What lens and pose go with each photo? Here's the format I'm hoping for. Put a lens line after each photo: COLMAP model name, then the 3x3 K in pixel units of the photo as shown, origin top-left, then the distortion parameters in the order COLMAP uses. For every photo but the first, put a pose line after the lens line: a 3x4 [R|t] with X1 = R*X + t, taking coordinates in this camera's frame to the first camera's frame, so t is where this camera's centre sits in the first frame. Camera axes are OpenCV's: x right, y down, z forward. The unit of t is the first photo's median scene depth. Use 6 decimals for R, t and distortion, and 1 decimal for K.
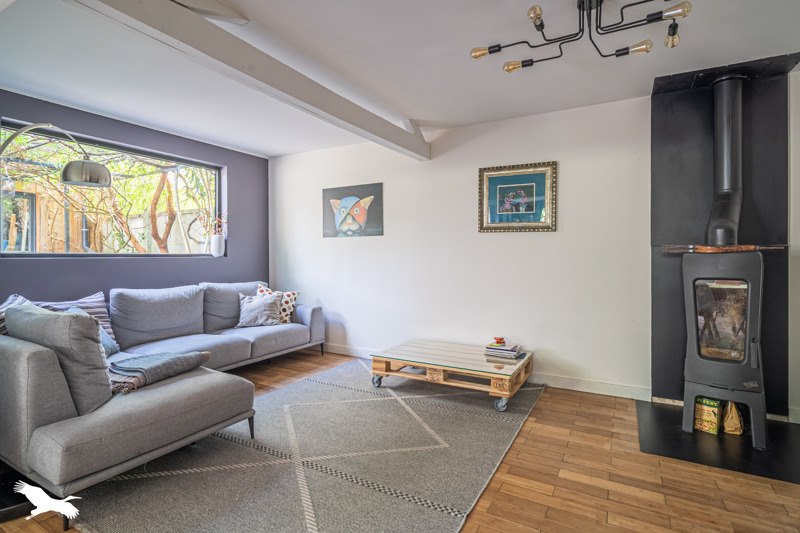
lens RADIAL K [[397.5, 0, 398.0], [0, 397.5, 263.9], [0, 0, 1]] dist [-0.000529, 0.000046]
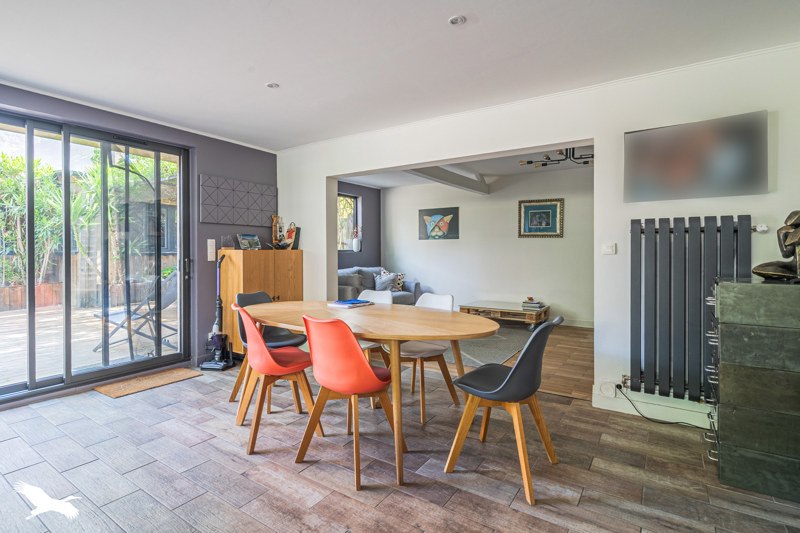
lens RADIAL K [[397.5, 0, 403.2], [0, 397.5, 260.4], [0, 0, 1]] dist [-0.000529, 0.000046]
pose [[0.998280, 0.002260, -0.058586, -0.172426], [-0.001819, 0.999970, 0.007592, 0.005507], [0.058601, -0.007472, 0.998254, -0.669336]]
